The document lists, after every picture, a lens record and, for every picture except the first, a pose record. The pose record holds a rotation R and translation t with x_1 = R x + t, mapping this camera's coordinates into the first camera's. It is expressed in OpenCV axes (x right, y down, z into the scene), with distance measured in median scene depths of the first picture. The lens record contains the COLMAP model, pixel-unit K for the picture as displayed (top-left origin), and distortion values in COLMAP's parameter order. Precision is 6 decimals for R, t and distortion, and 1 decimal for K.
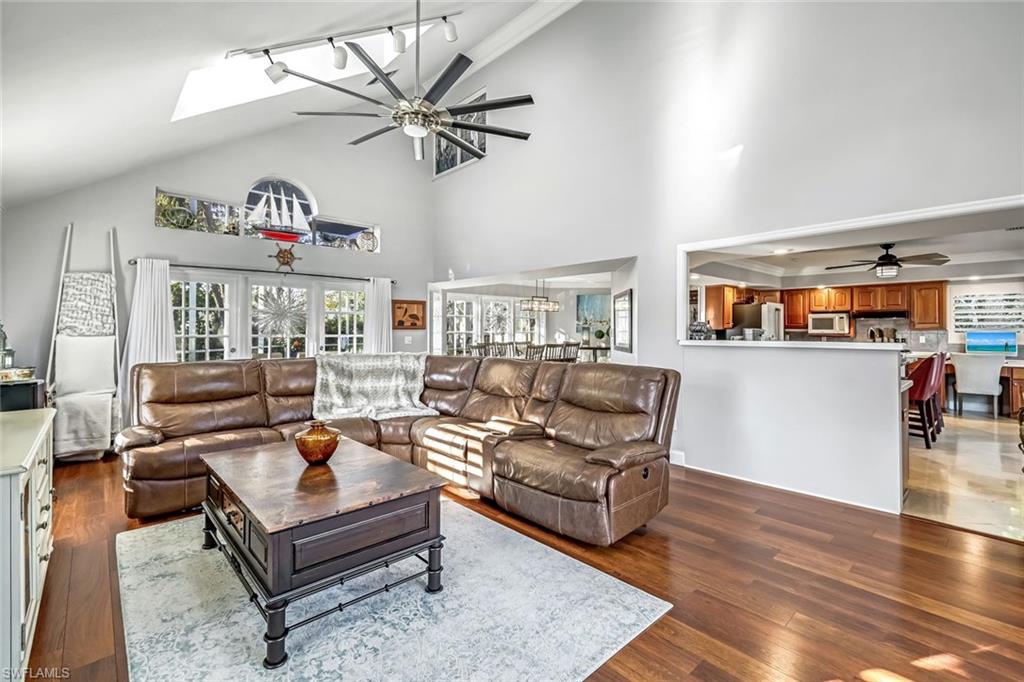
lens RADIAL K [[450.6, 0, 512.3], [0, 450.6, 330.3], [0, 0, 1]] dist [-0.002640, -0.000233]
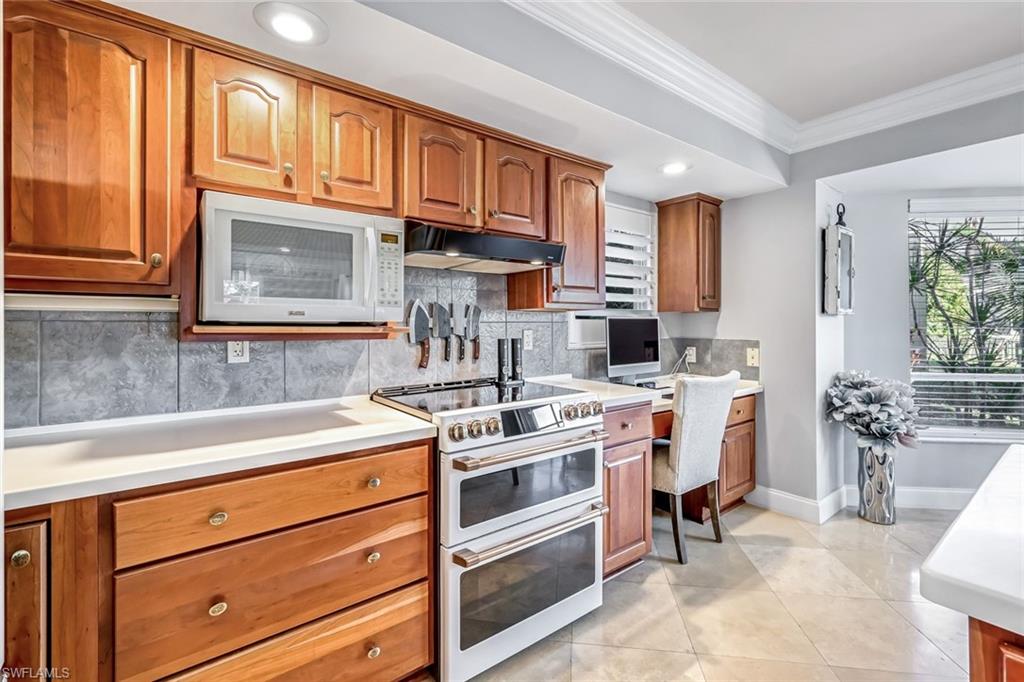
lens RADIAL K [[459.2, 0, 512.2], [0, 459.2, 323.8], [0, 0, 1]] dist [0.011302, -0.000081]
pose [[0.090648, 0.005706, 0.995867, 0.596681], [0.007794, 0.999949, -0.006439, 0.010903], [-0.995852, 0.008345, 0.090599, 1.022516]]
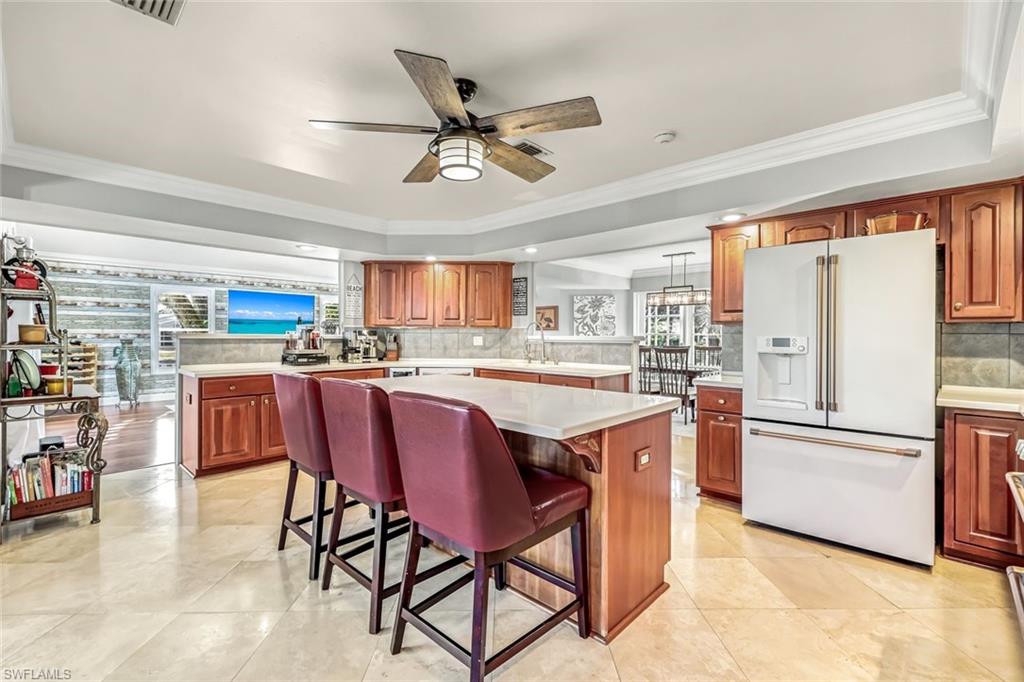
lens RADIAL K [[454.5, 0, 516.3], [0, 454.5, 329.7], [0, 0, 1]] dist [0.003473, 0.000233]
pose [[0.067858, -0.009021, -0.997654, 0.988405], [-0.008614, 0.999917, -0.009628, 0.009604], [0.997658, 0.009247, 0.067775, 0.828375]]
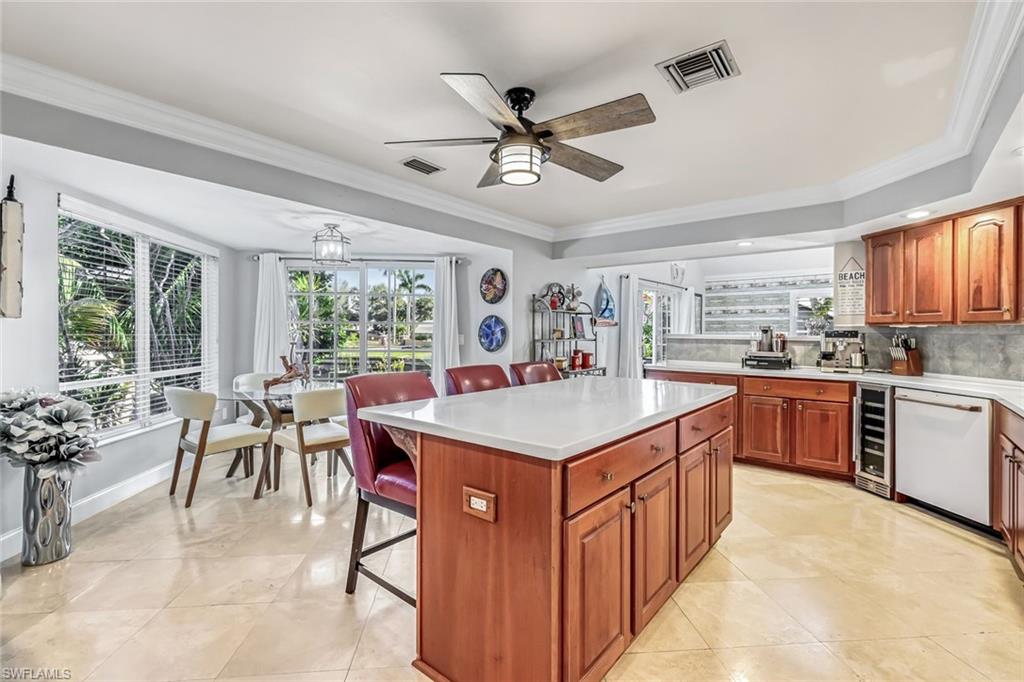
lens RADIAL K [[459.2, 0, 512.2], [0, 459.2, 323.8], [0, 0, 1]] dist [0.011302, -0.000081]
pose [[-0.990863, -0.009929, -0.134504, 0.727692], [-0.008059, 0.999863, -0.014437, 0.008872], [0.134629, -0.013221, -0.990808, 1.129989]]
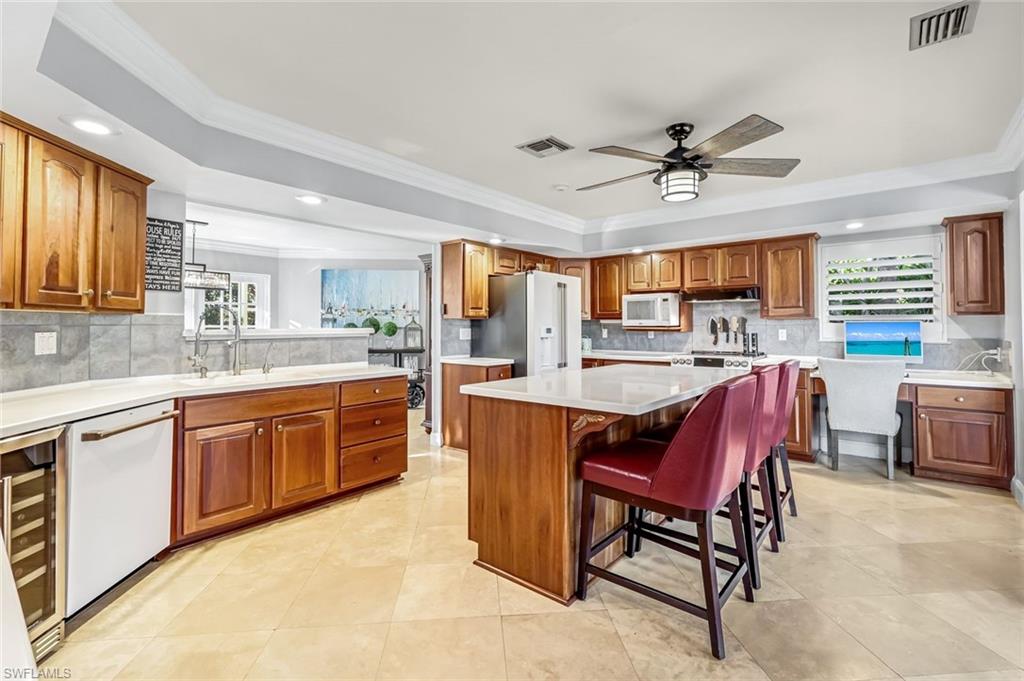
lens RADIAL K [[454.5, 0, 516.3], [0, 454.5, 329.2], [0, 0, 1]] dist [0.003473, 0.000233]
pose [[0.991297, -0.002019, 0.131627, 0.494751], [0.001824, 0.999997, 0.001599, 0.011659], [-0.131630, -0.001344, 0.991298, 0.457106]]
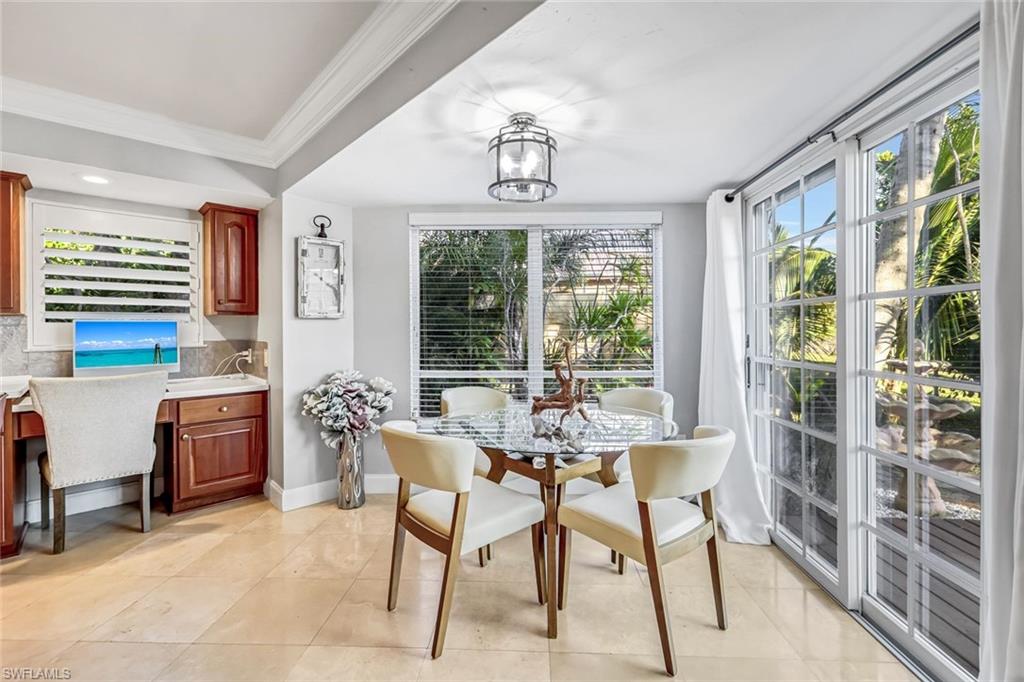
lens RADIAL K [[459.2, 0, 512.2], [0, 459.2, 323.8], [0, 0, 1]] dist [0.011302, -0.000081]
pose [[0.004450, 0.004246, 0.999981, 0.586299], [0.006242, 0.999971, -0.004274, 0.010537], [-0.999971, 0.006261, 0.004423, 0.594970]]
